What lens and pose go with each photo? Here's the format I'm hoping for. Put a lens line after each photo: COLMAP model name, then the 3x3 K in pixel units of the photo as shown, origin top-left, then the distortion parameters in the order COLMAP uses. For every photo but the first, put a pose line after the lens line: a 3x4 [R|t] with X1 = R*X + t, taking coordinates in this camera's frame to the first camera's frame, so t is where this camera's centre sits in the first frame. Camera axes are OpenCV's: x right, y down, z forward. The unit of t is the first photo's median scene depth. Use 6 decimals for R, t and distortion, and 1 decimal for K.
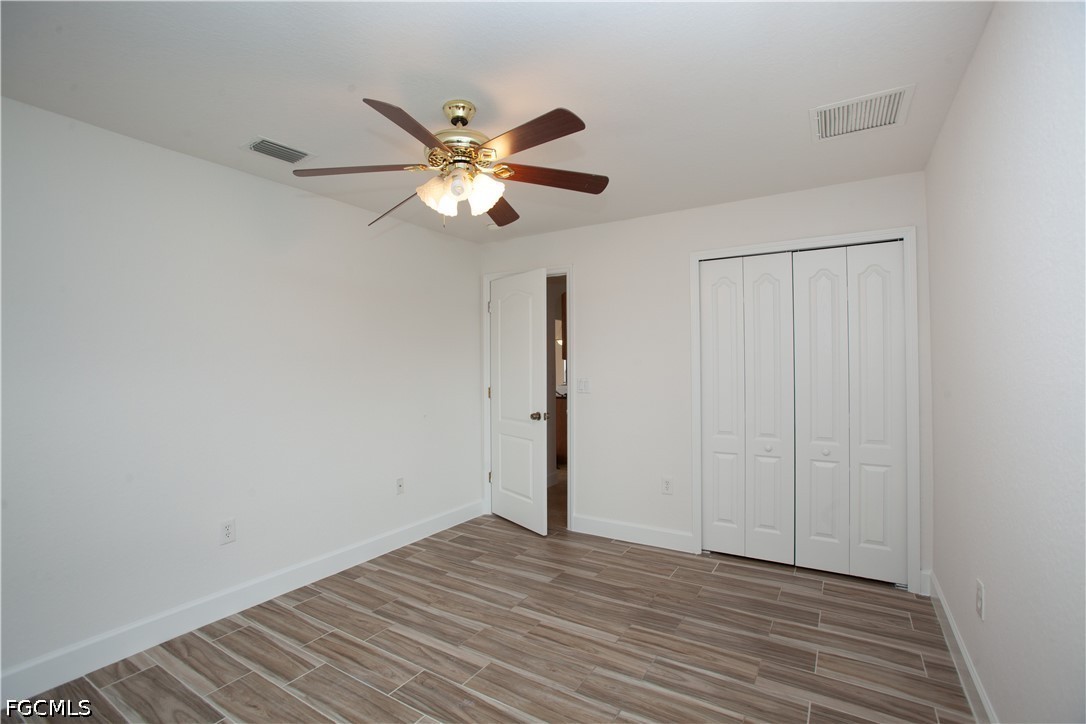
lens RADIAL K [[497.7, 0, 544.0], [0, 497.7, 360.5], [0, 0, 1]] dist [-0.062483, 0.019893]
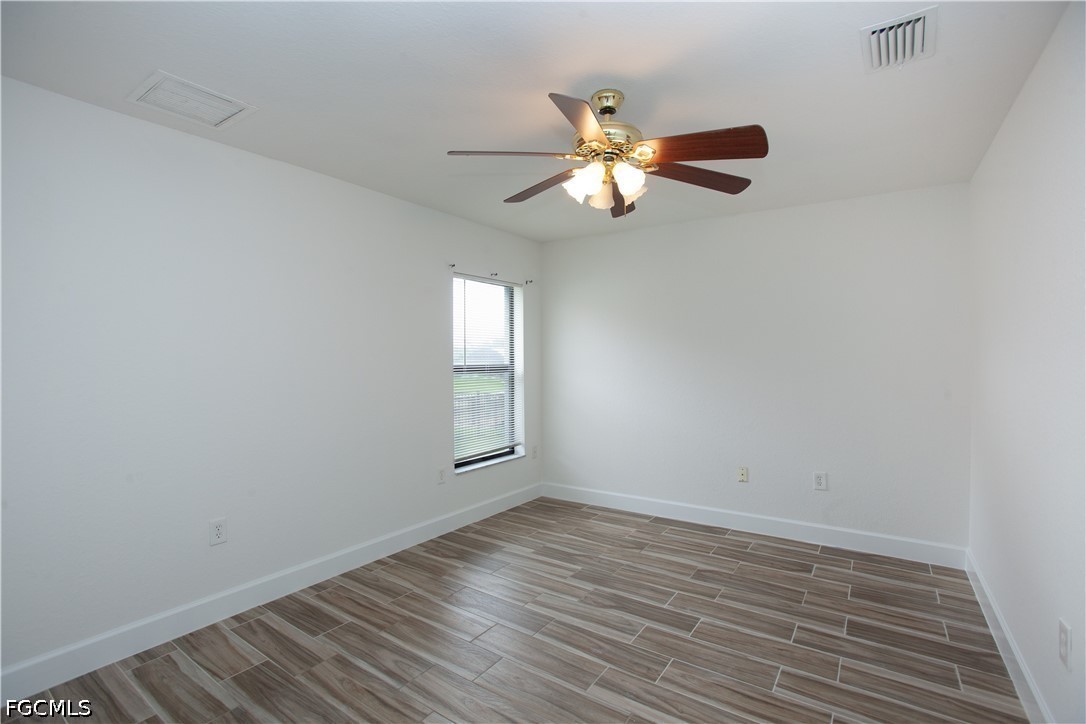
lens RADIAL K [[497.7, 0, 542.7], [0, 497.7, 358.1], [0, 0, 1]] dist [-0.062483, 0.019893]
pose [[-0.998486, 0.010959, 0.053907, -0.083831], [0.011084, 0.999937, 0.002018, 0.006322], [-0.053882, 0.002612, -0.998544, 1.876312]]
